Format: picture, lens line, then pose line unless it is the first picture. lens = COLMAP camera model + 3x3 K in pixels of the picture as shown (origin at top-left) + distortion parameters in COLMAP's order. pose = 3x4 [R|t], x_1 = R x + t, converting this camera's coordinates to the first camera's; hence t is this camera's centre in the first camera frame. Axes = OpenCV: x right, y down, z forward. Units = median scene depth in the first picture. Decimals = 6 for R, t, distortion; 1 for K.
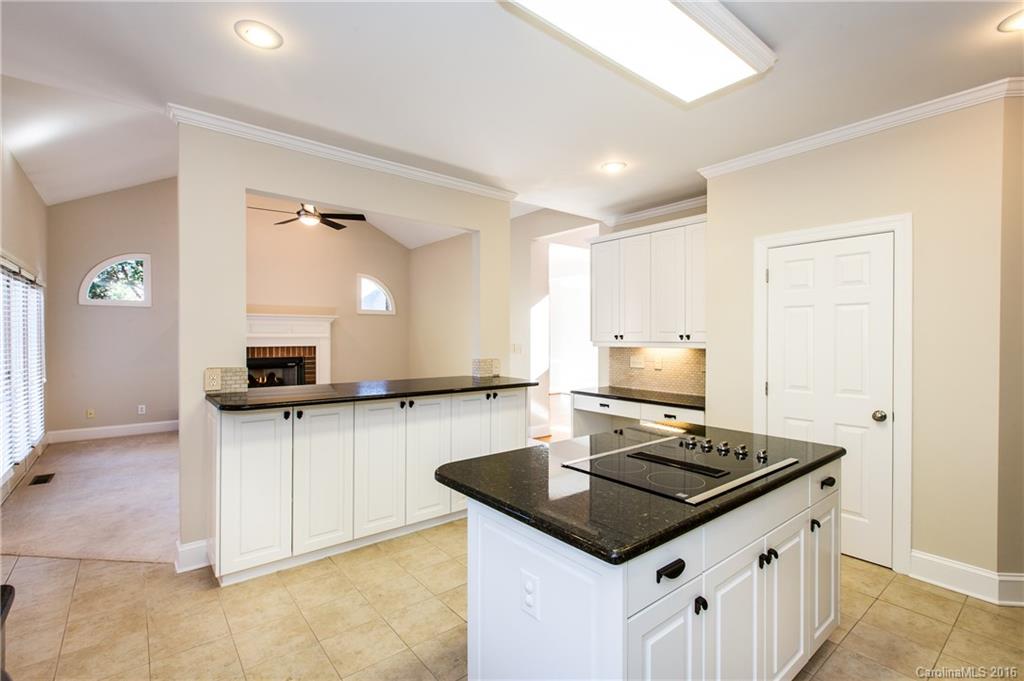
lens RADIAL K [[447.4, 0, 512.0], [0, 447.4, 340.5], [0, 0, 1]] dist [0.014507, 0.000063]
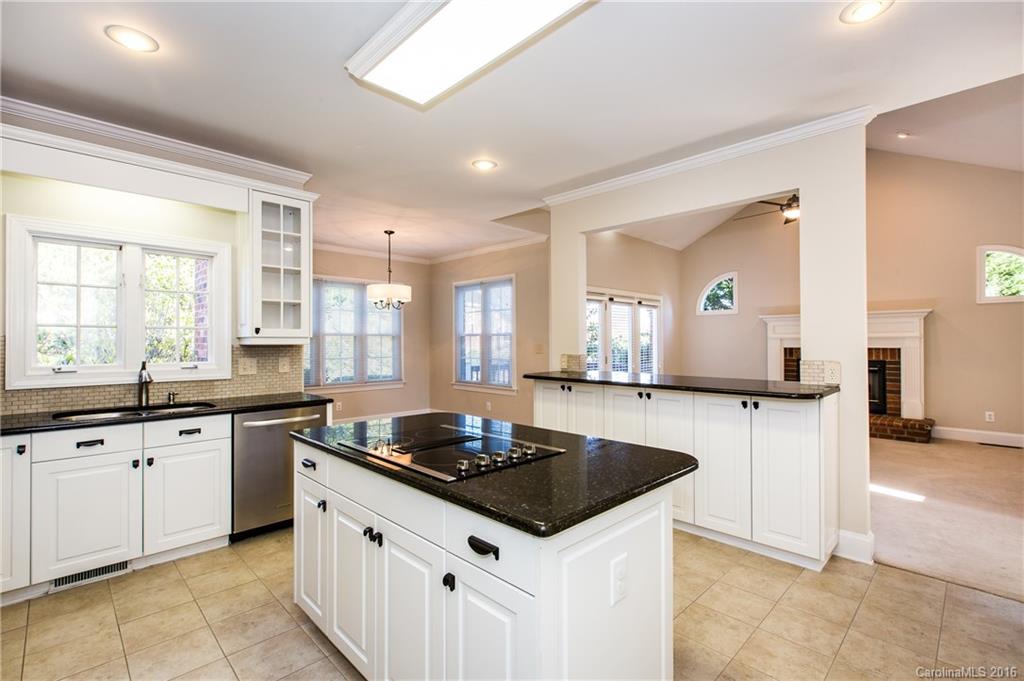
lens RADIAL K [[463.5, 0, 512.0], [0, 463.5, 340.5], [0, 0, 1]] dist [-0.001131, -0.000138]
pose [[0.076193, -0.004337, -0.997084, 0.352897], [-0.003540, 0.999983, -0.004620, 0.005720], [0.997087, 0.003882, 0.076176, 0.254243]]
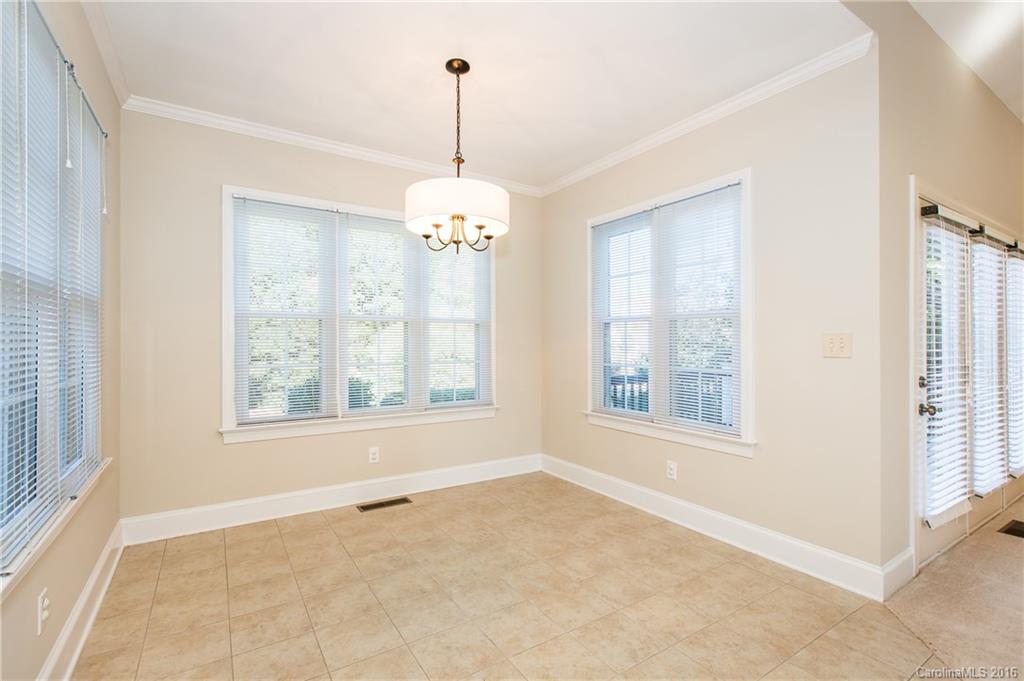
lens RADIAL K [[463.5, 0, 512.0], [0, 463.5, 340.5], [0, 0, 1]] dist [-0.001131, -0.000138]
pose [[-0.131077, -0.005457, -0.991357, -0.134848], [-0.003511, 0.999981, -0.005041, 0.015718], [0.991366, 0.002820, -0.131094, 0.186383]]
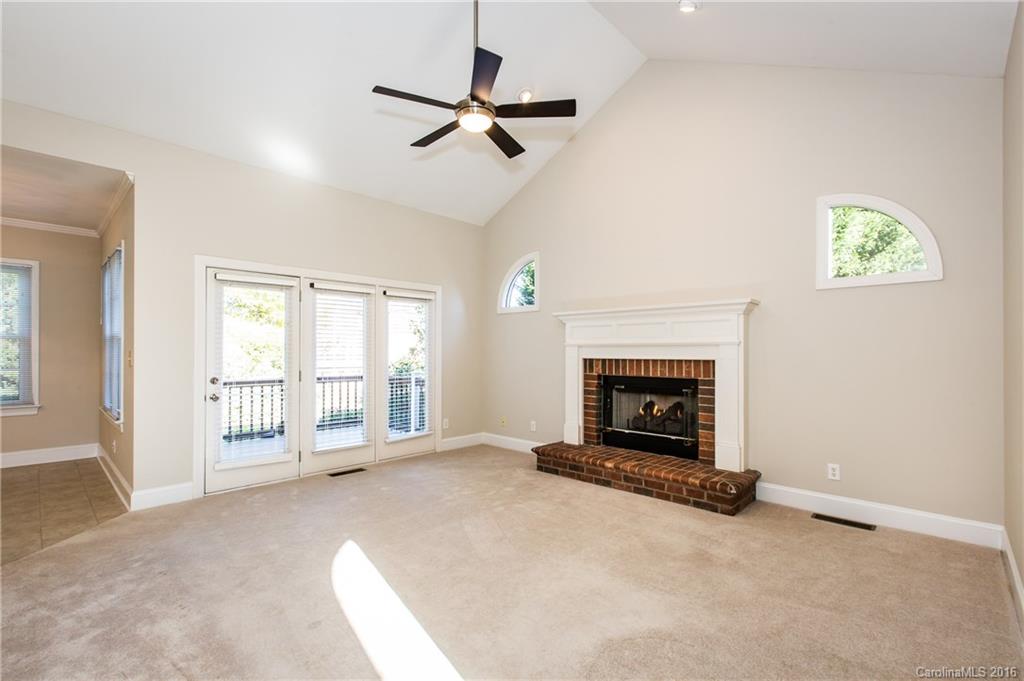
lens RADIAL K [[454.9, 0, 513.5], [0, 454.9, 350.4], [0, 0, 1]] dist [-0.001206, -0.000048]
pose [[0.100446, -0.002052, -0.994940, 0.067591], [-0.008605, 0.999959, -0.002932, 0.005475], [0.994905, 0.008856, 0.100425, 0.748551]]
